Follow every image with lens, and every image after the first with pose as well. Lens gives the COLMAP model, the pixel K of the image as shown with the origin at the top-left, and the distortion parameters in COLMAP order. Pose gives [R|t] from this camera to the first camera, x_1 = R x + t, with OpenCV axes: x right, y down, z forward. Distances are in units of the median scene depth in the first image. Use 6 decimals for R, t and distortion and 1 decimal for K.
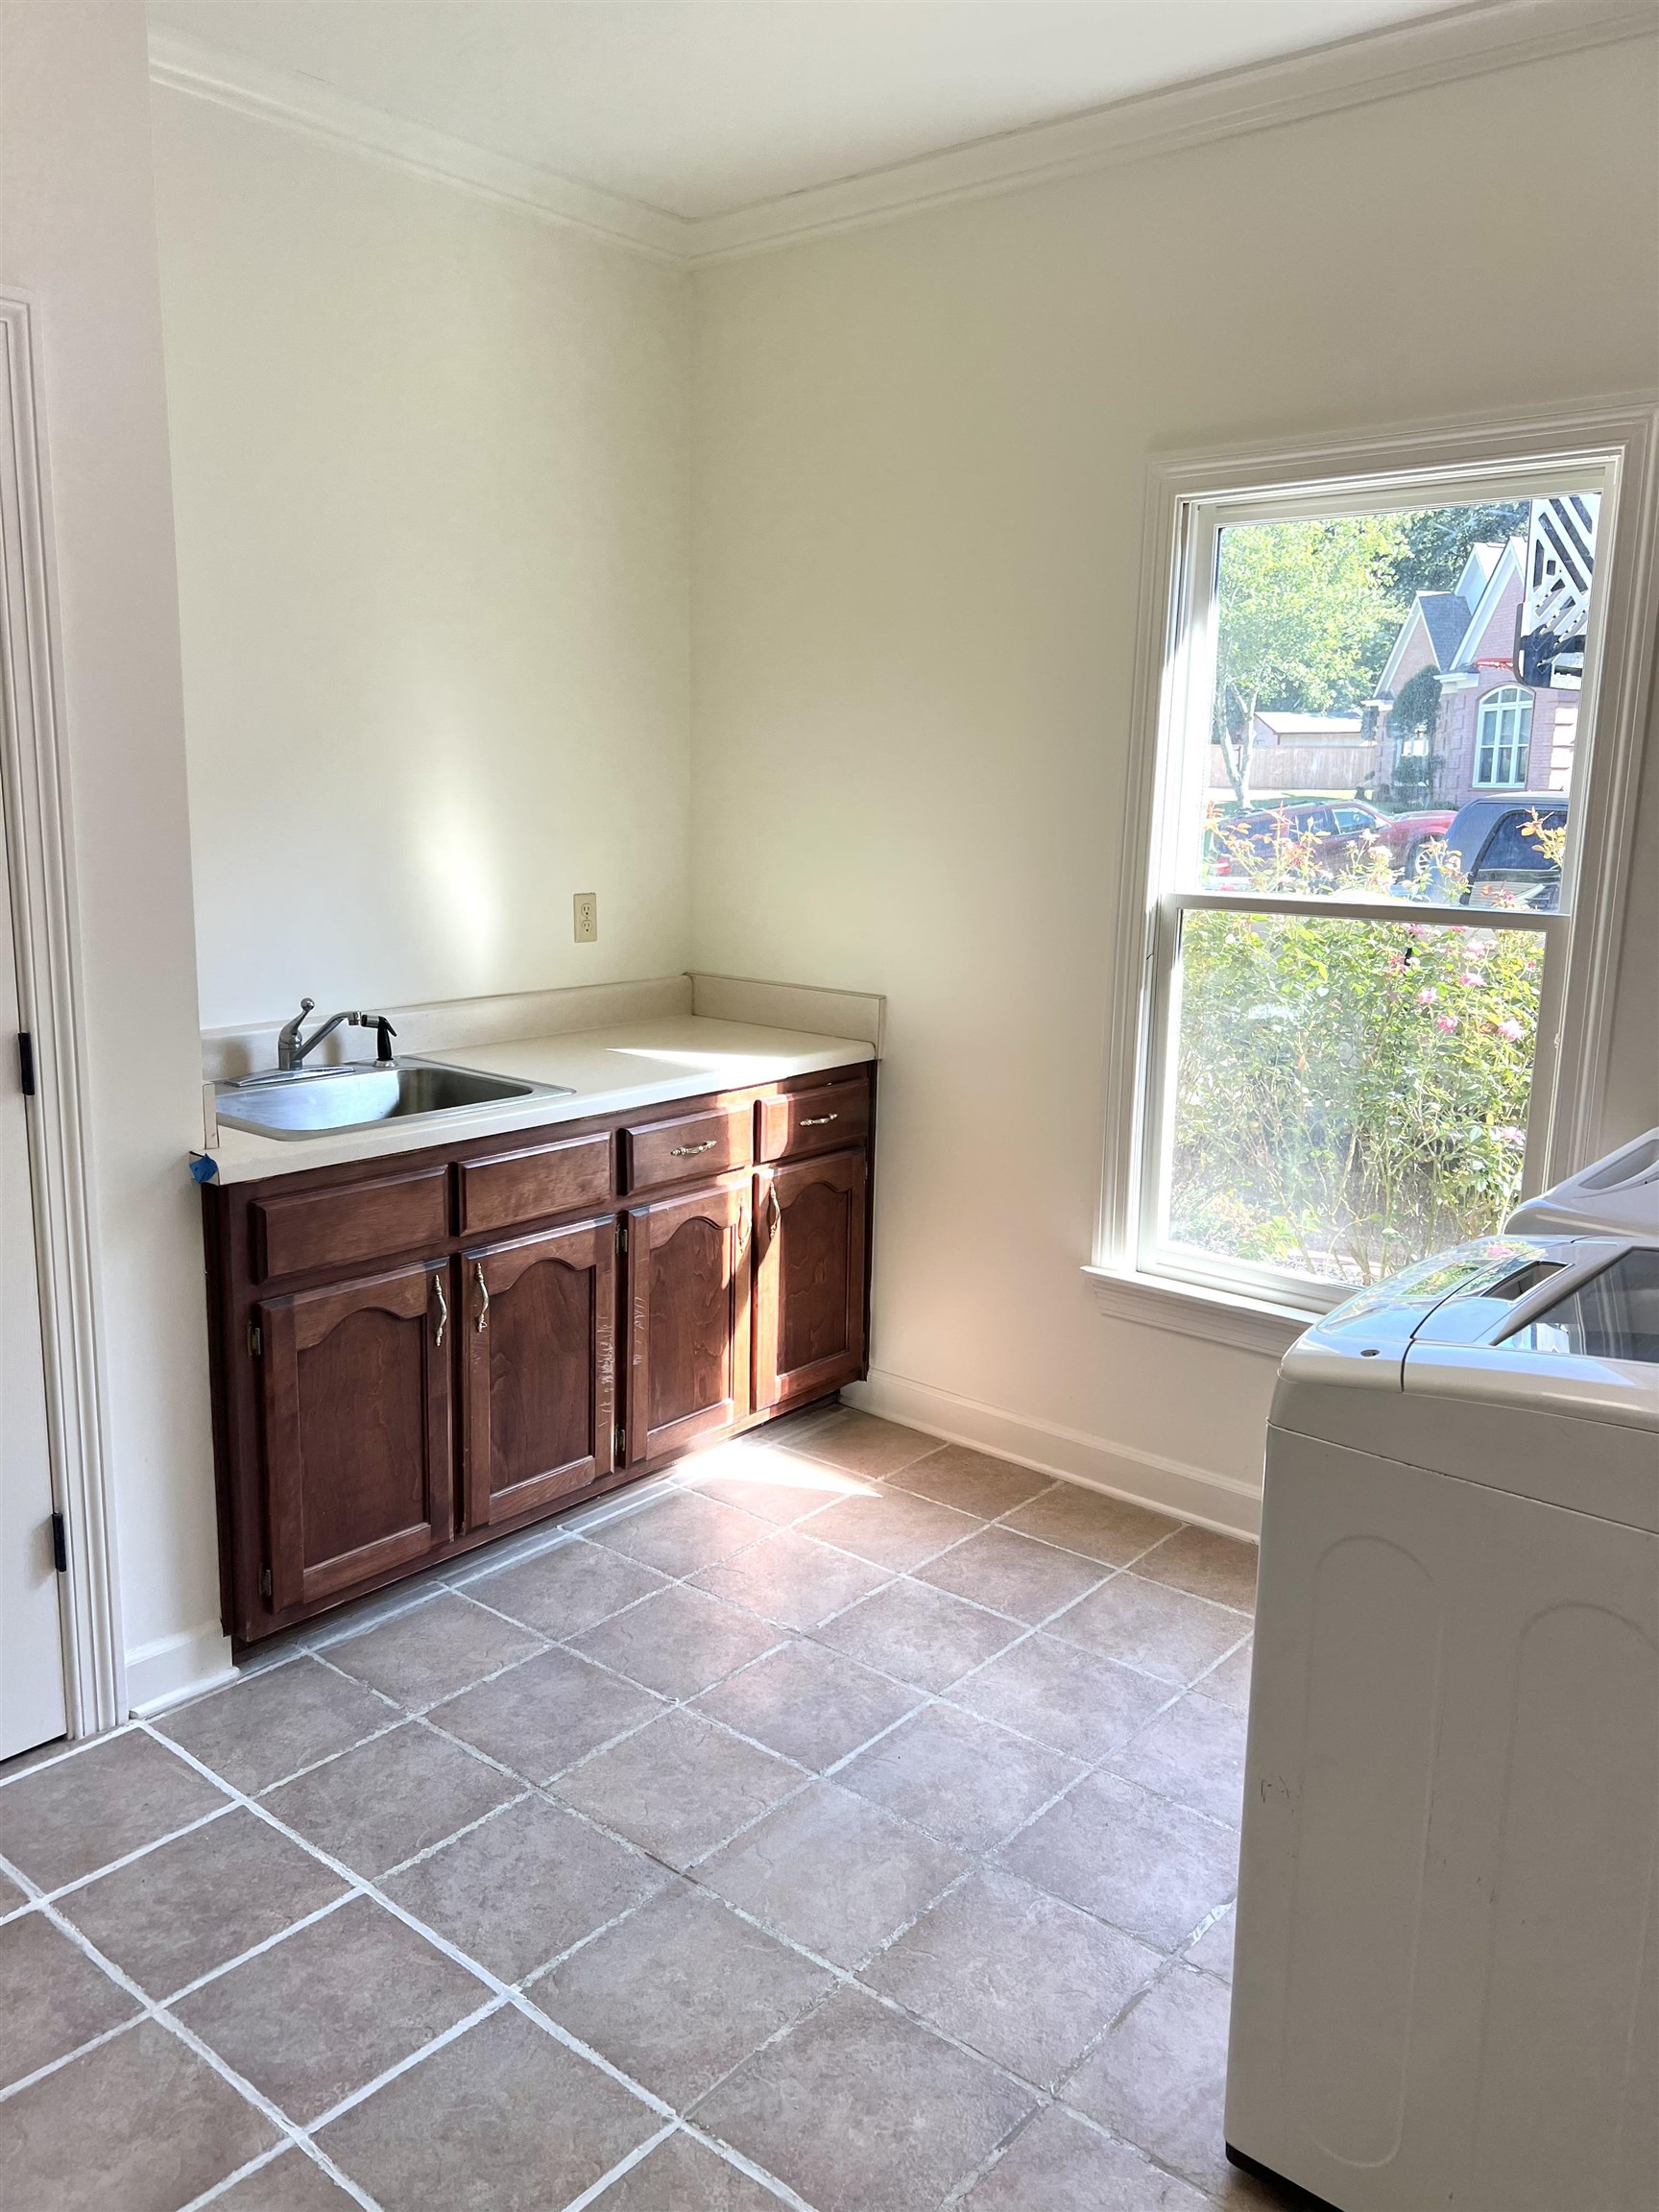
lens RADIAL K [[1684.0, 0, 829.4], [0, 1684.0, 1079.1], [0, 0, 1]] dist [0.037405, -0.041013]
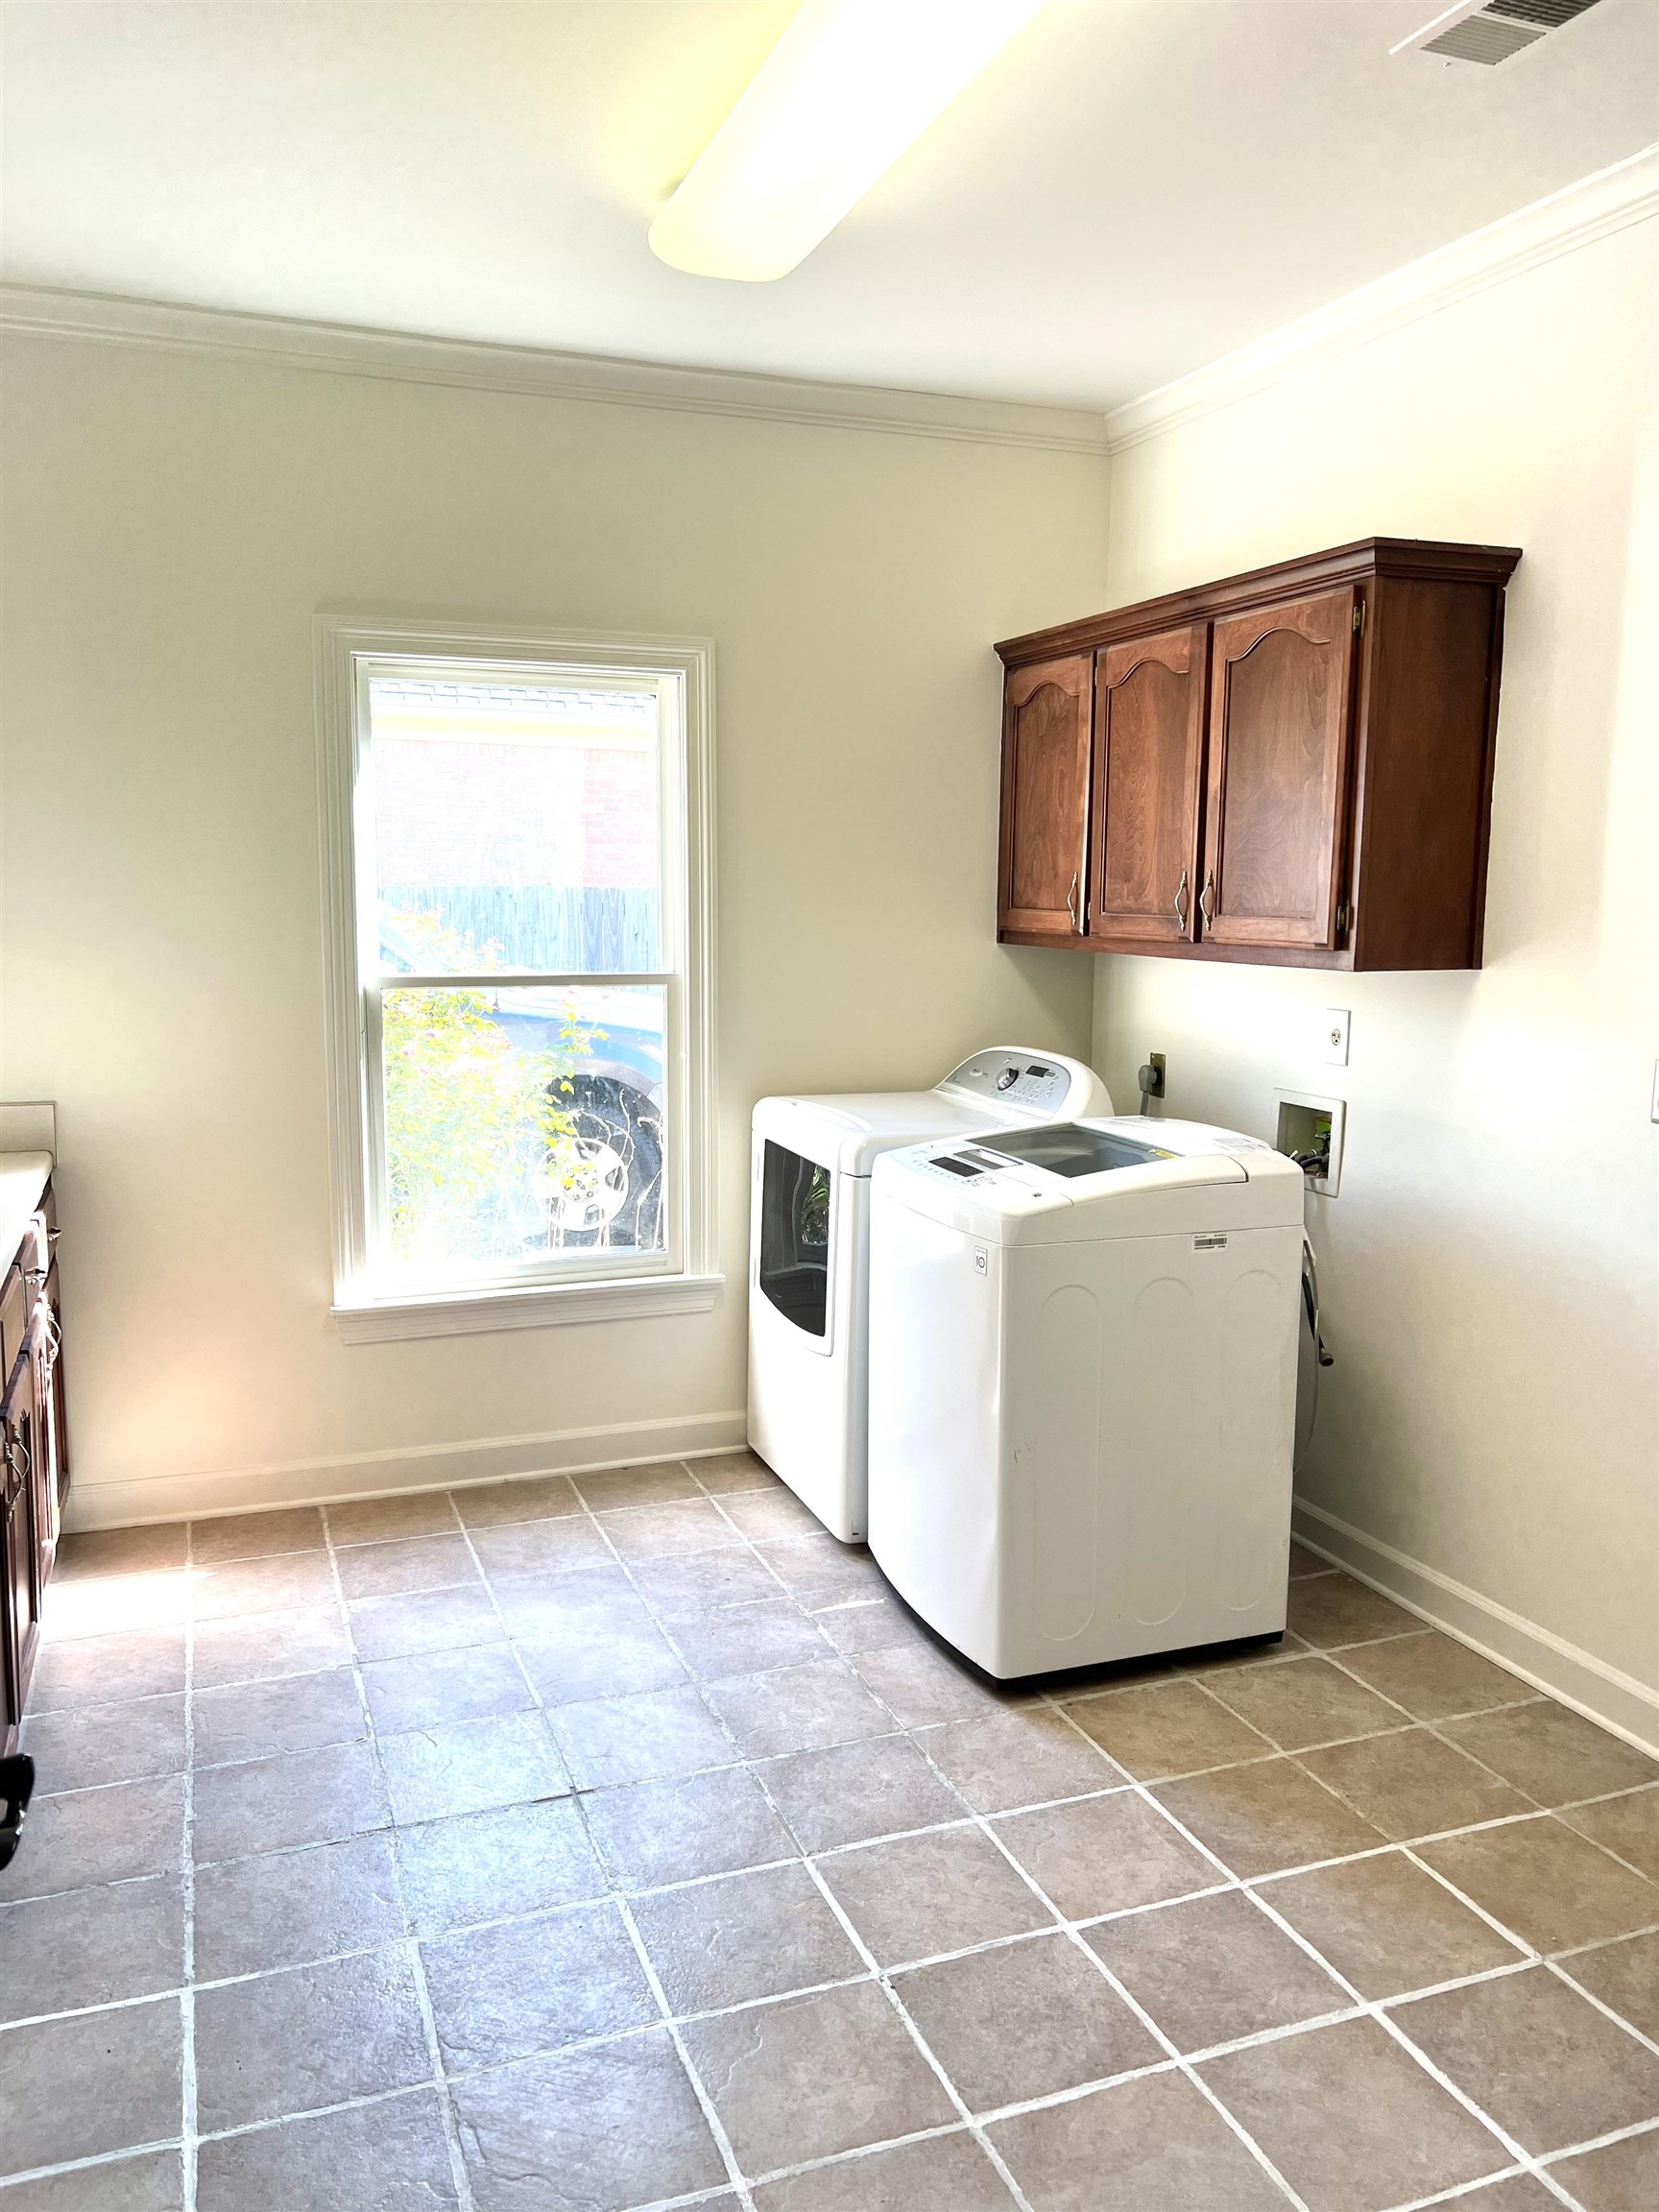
lens RADIAL K [[1656.9, 0, 829.5], [0, 1656.9, 1106.0], [0, 0, 1]] dist [0.029956, -0.056455]
pose [[0.477435, -0.127369, 0.869386, -0.729430], [0.159371, 0.985579, 0.056871, -0.038878], [-0.864093, 0.111403, 0.490849, 0.156894]]
